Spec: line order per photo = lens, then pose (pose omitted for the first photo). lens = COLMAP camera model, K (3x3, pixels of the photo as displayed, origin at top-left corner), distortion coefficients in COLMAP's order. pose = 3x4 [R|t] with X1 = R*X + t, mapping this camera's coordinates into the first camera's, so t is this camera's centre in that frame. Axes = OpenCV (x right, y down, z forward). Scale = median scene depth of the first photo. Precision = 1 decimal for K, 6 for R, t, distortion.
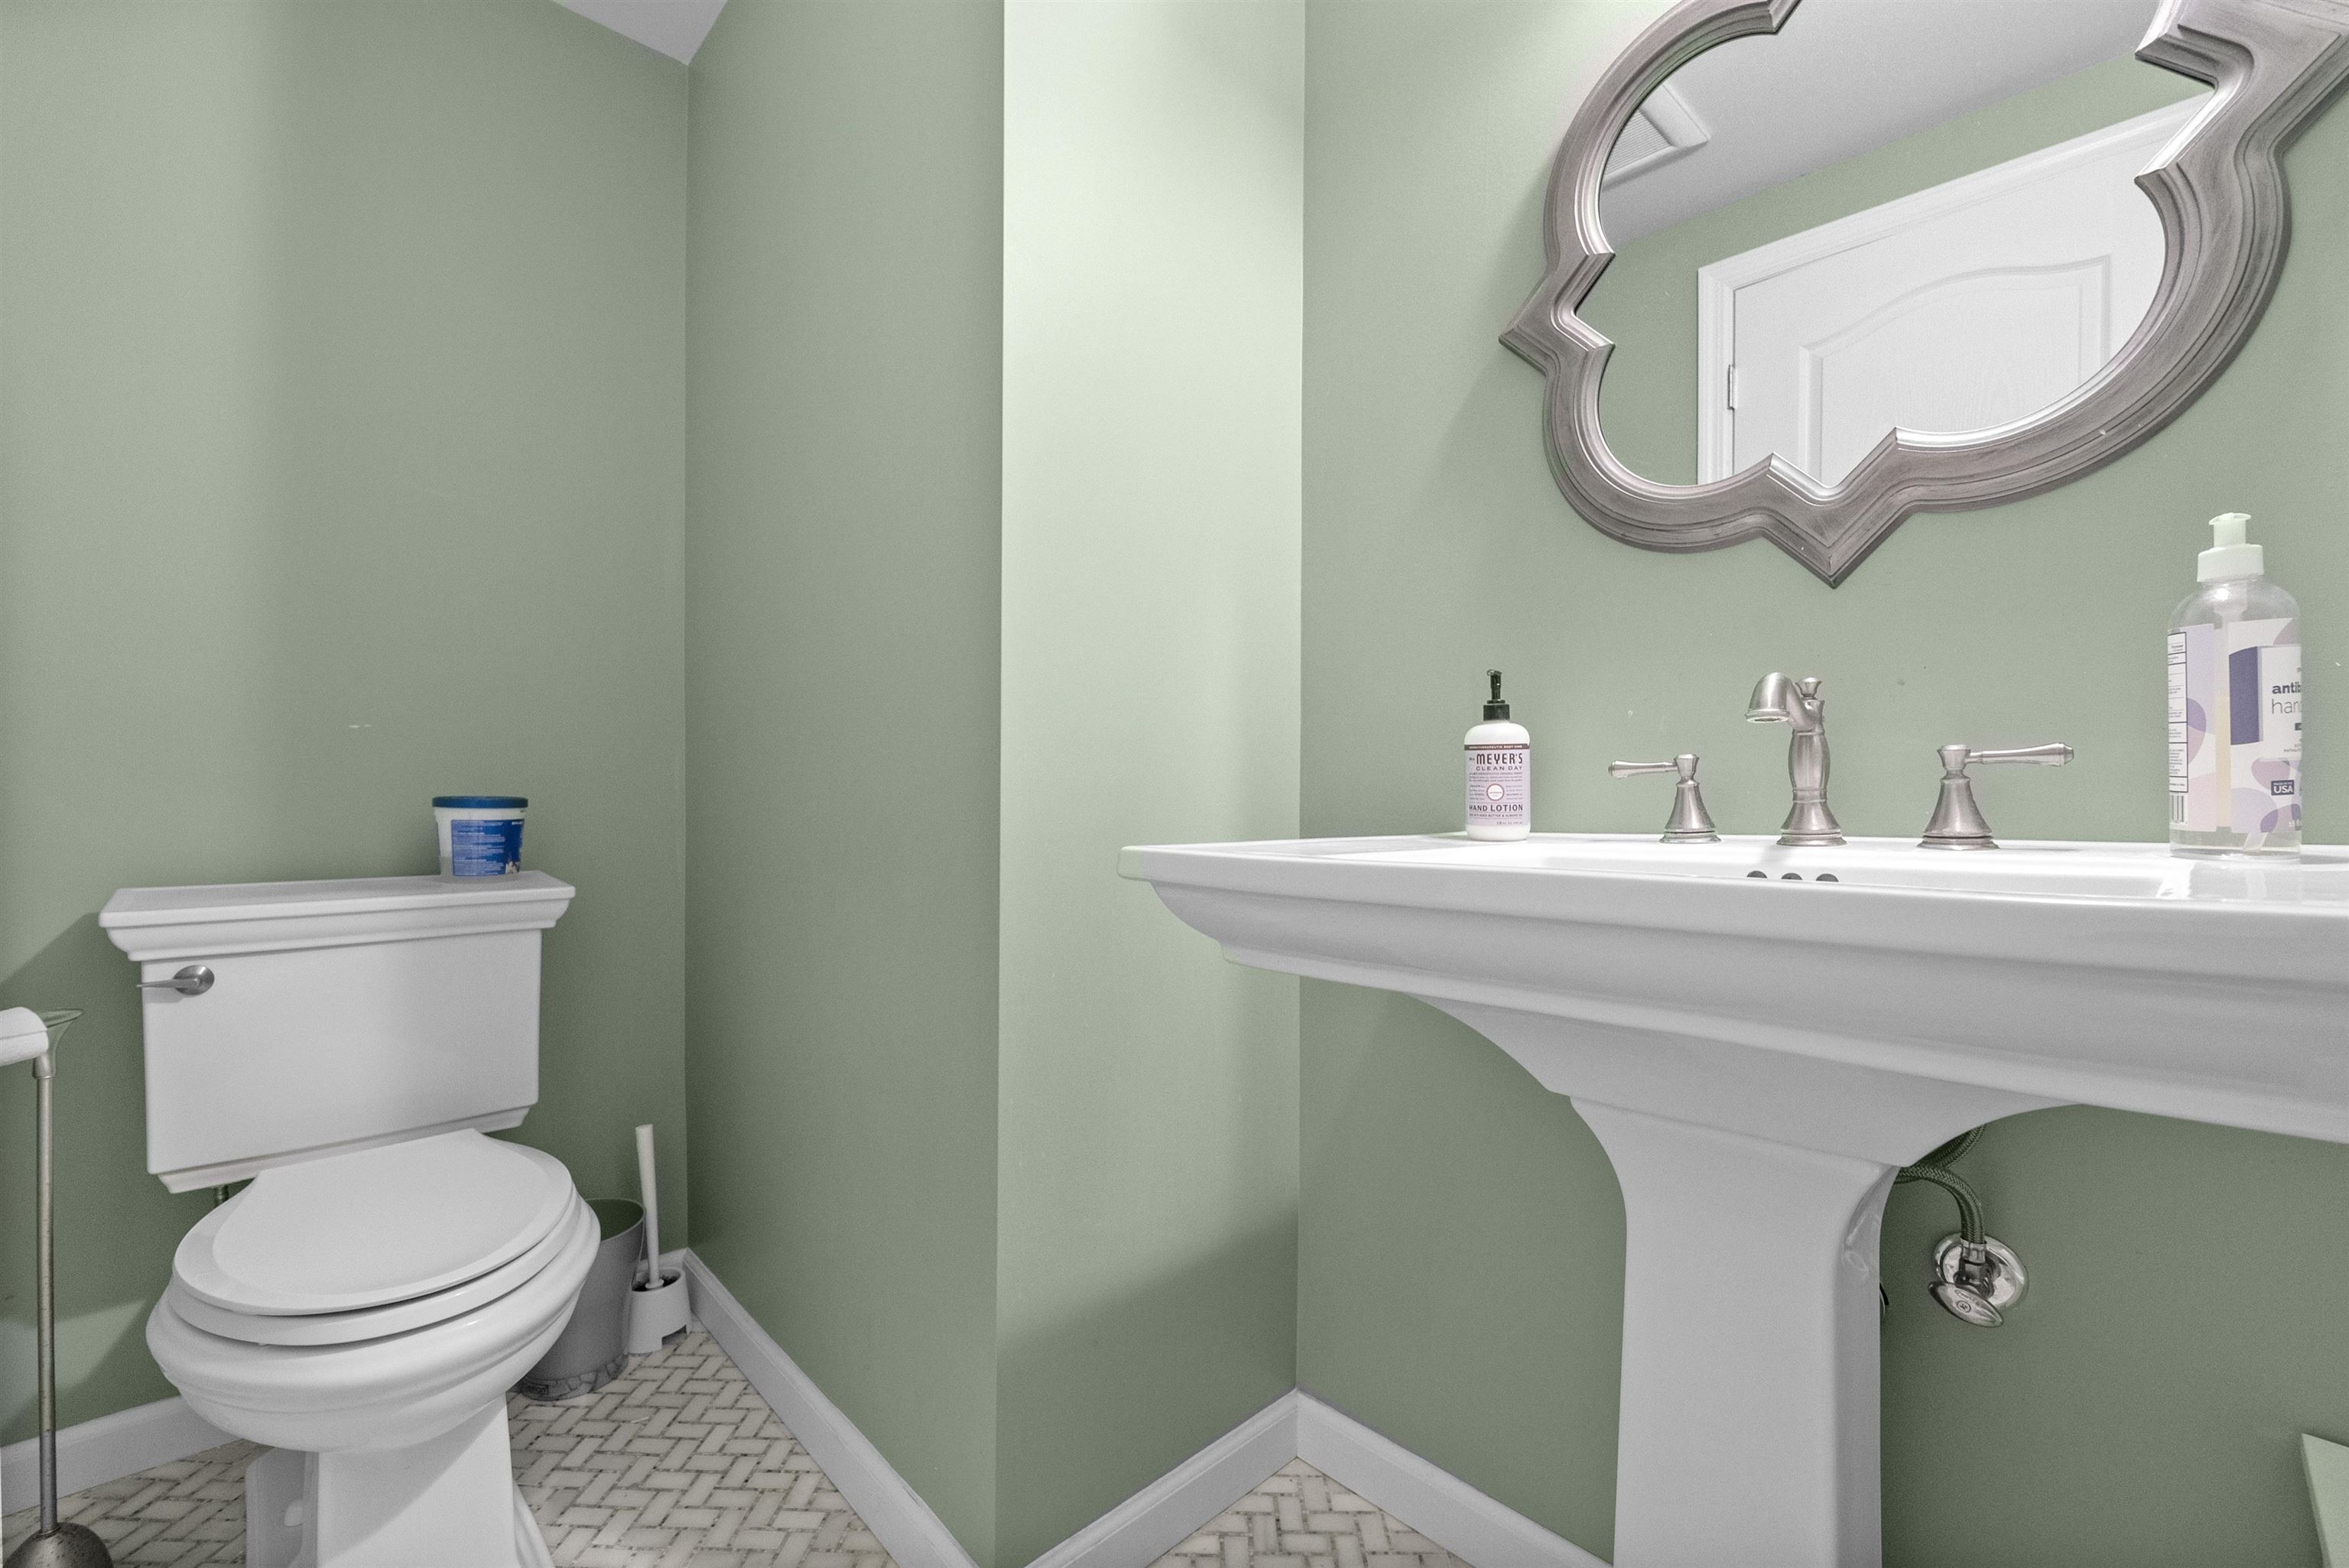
lens RADIAL K [[977.3, 0, 1177.1], [0, 977.3, 791.8], [0, 0, 1]] dist [-0.000102, -0.000881]
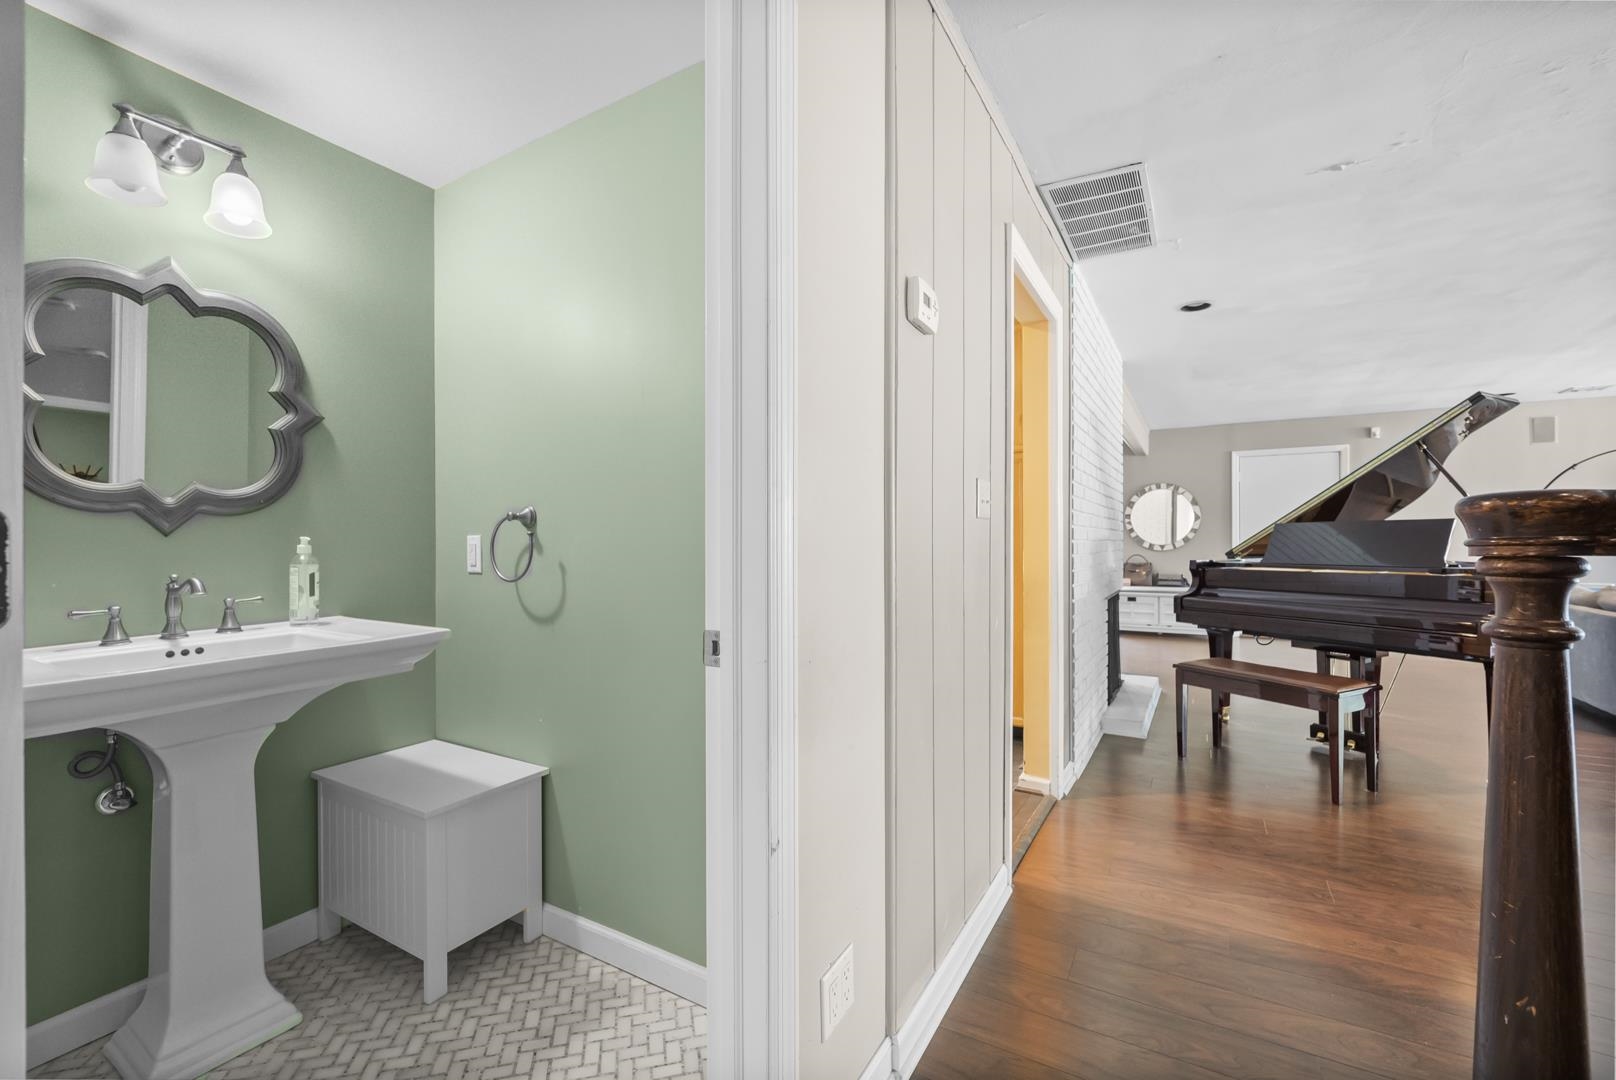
lens RADIAL K [[672.4, 0, 812.8], [0, 672.4, 539.6], [0, 0, 1]] dist [-0.000102, -0.000881]
pose [[-0.268976, 0.002342, 0.963144, -1.698472], [0.006861, 0.999976, -0.000515, -0.216542], [-0.963123, 0.006470, -0.268985, -0.184589]]
